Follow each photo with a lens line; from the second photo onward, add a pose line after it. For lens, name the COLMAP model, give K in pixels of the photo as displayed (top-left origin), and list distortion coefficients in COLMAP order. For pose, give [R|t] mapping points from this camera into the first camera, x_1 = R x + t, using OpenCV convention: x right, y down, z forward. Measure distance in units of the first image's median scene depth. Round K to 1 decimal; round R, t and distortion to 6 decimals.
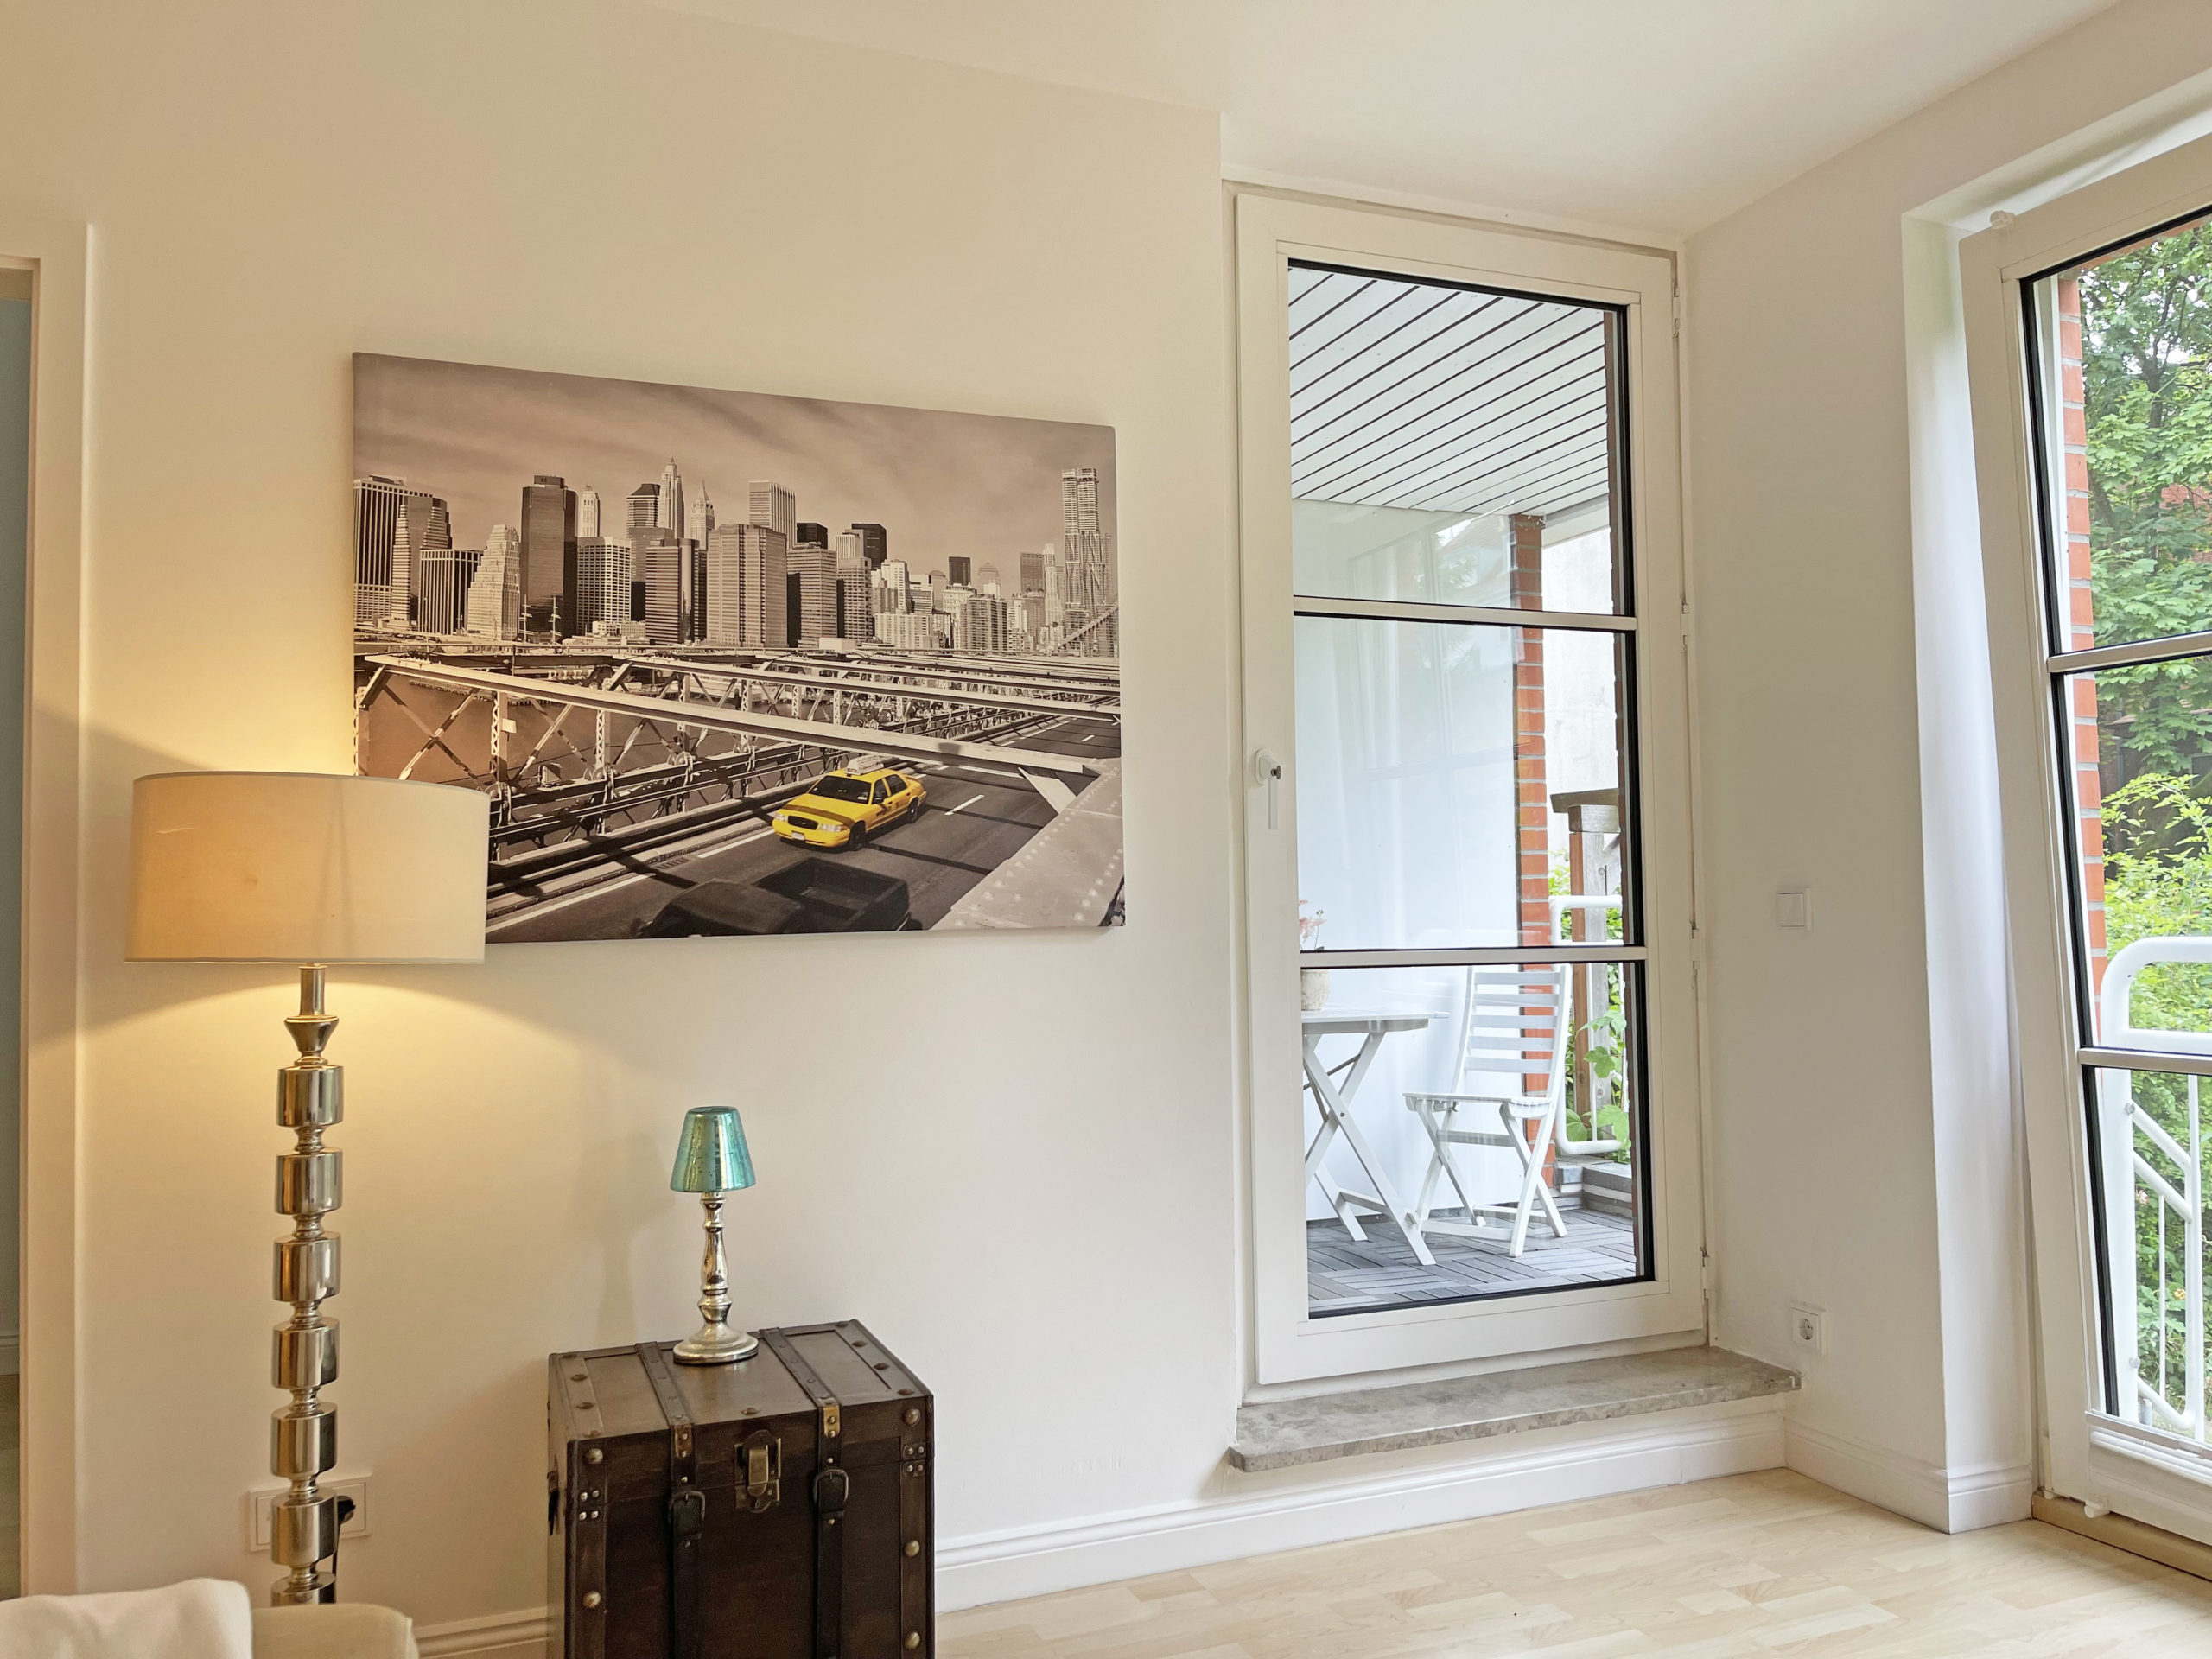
lens RADIAL K [[1694.7, 0, 1138.9], [0, 1694.7, 832.6], [0, 0, 1]] dist [0.046924, -0.049374]
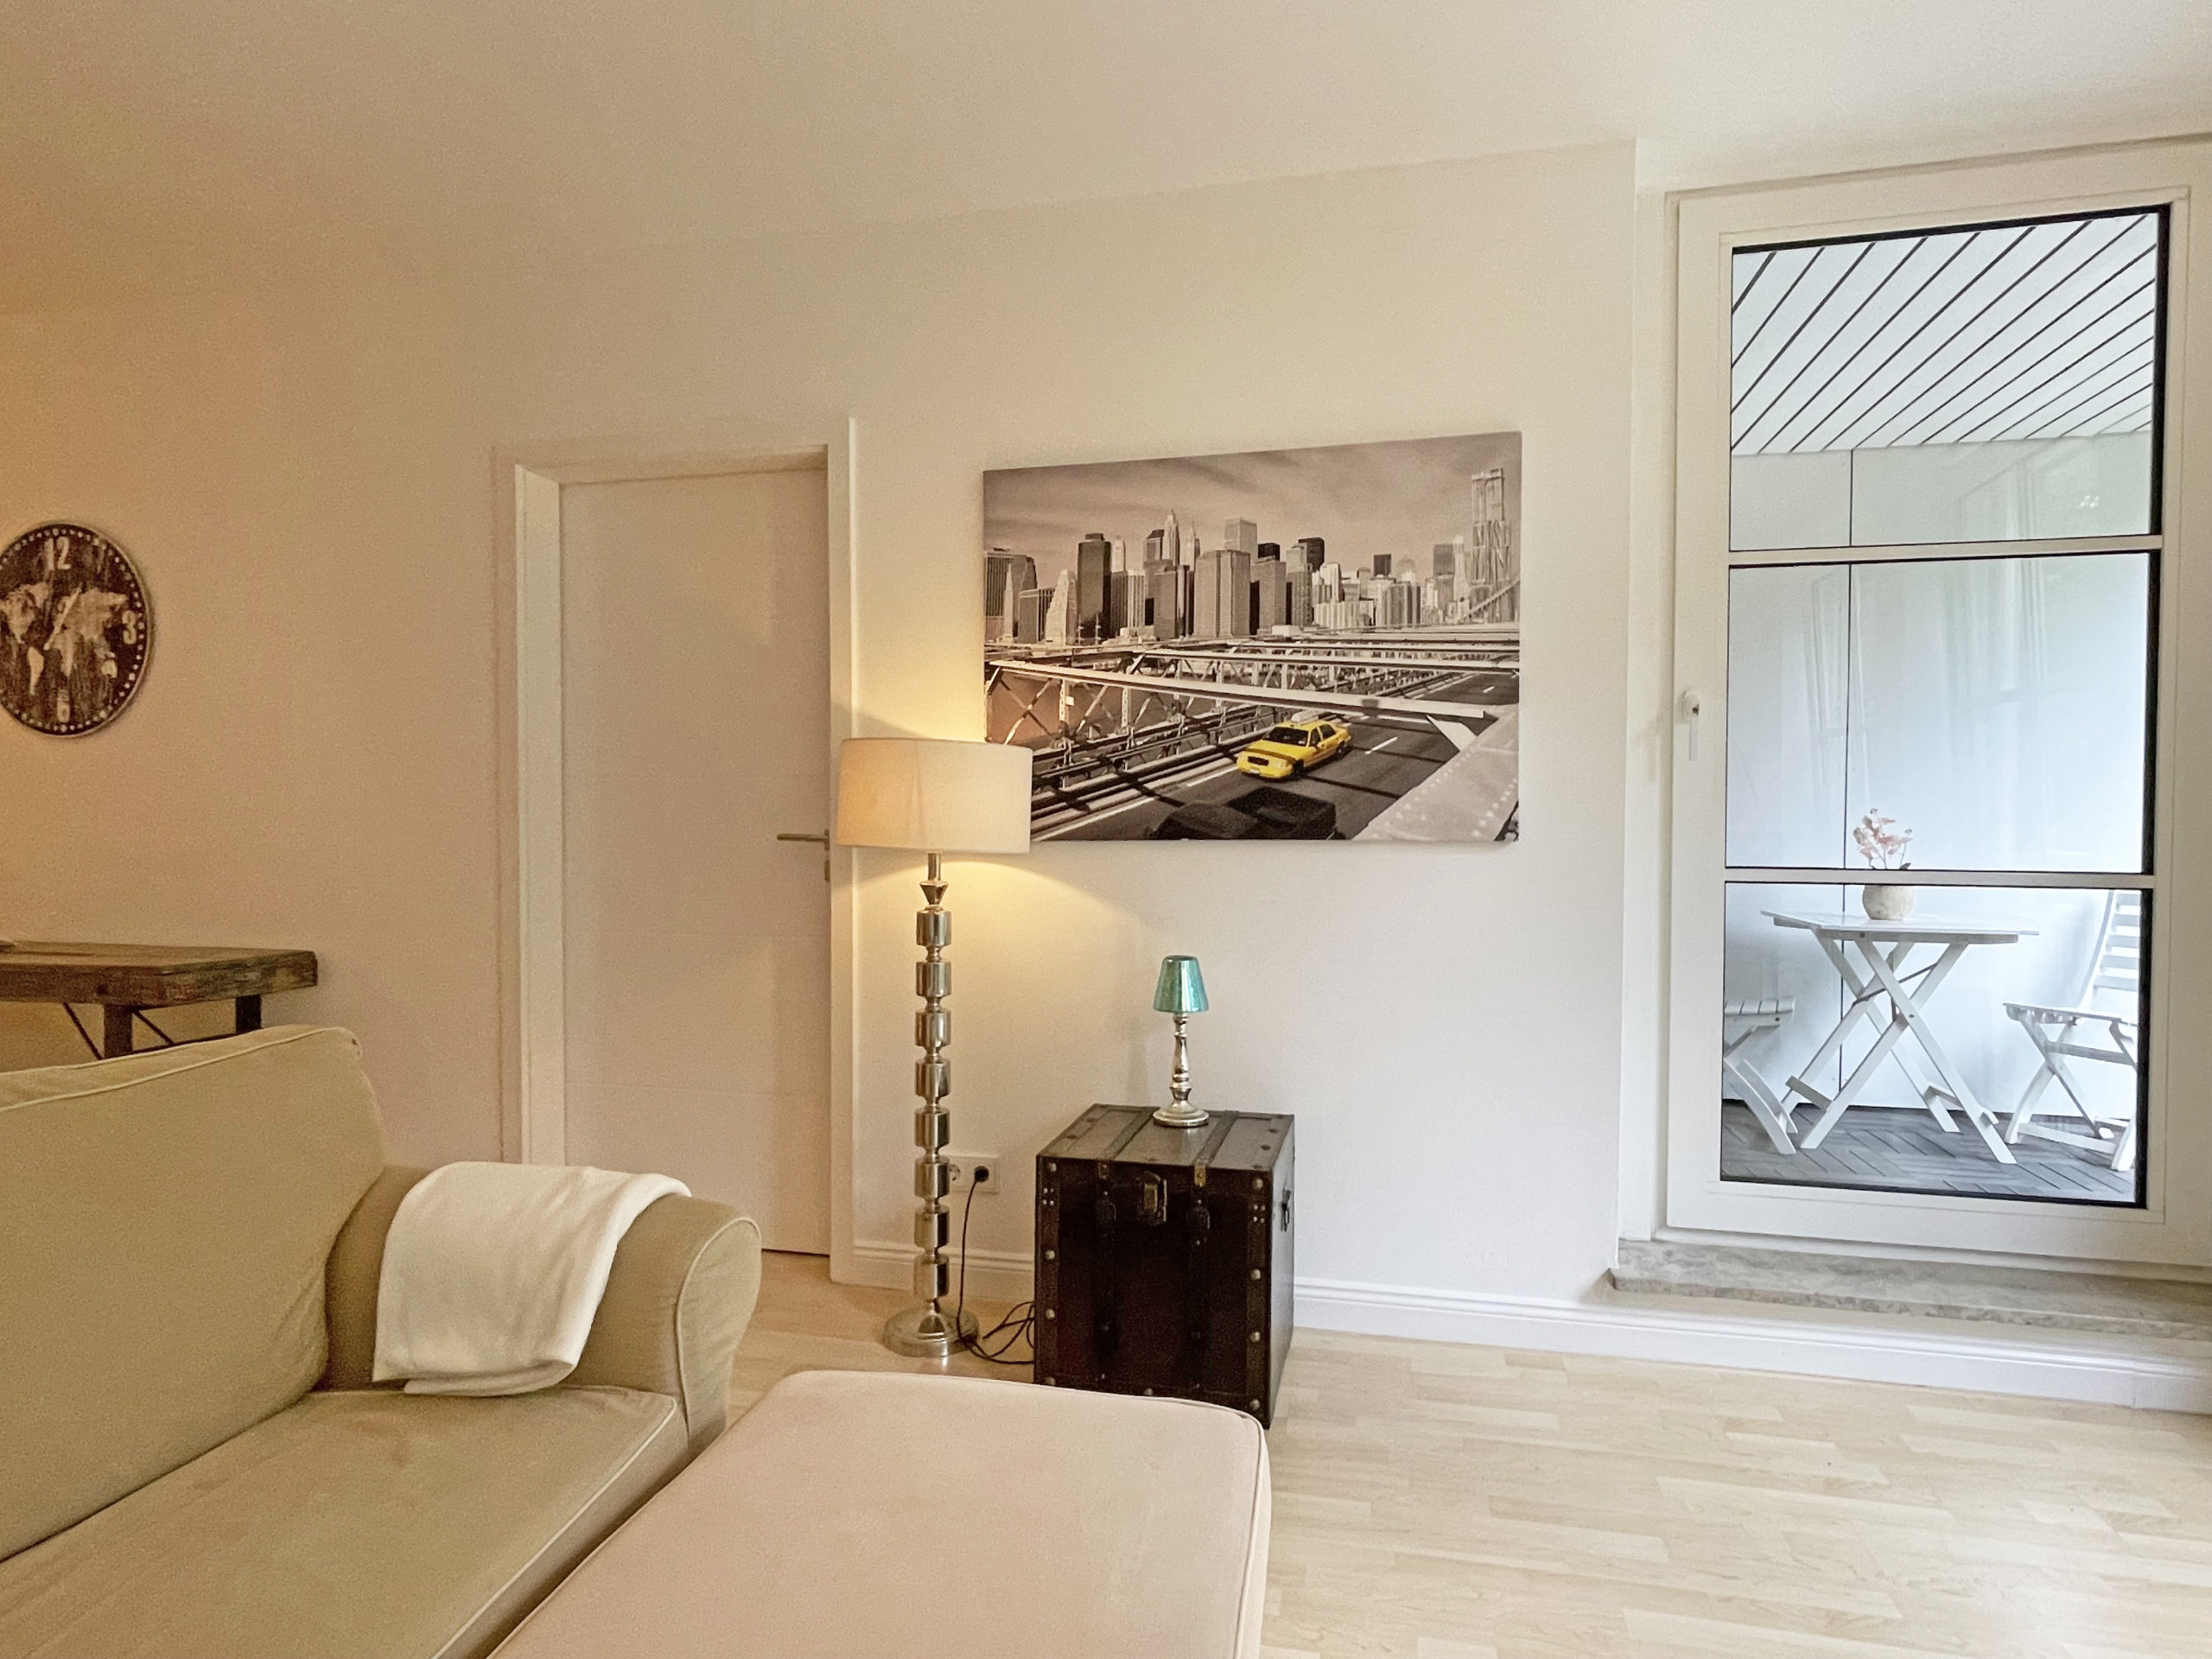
lens RADIAL K [[1243.0, 0, 1112.8], [0, 1243.0, 850.0], [0, 0, 1]] dist [0.002175, -0.005980]
pose [[0.809833, 0.031096, -0.585836, 0.288669], [0.011589, 0.997551, 0.068969, -0.004422], [0.586546, -0.062643, 0.807490, 0.091662]]
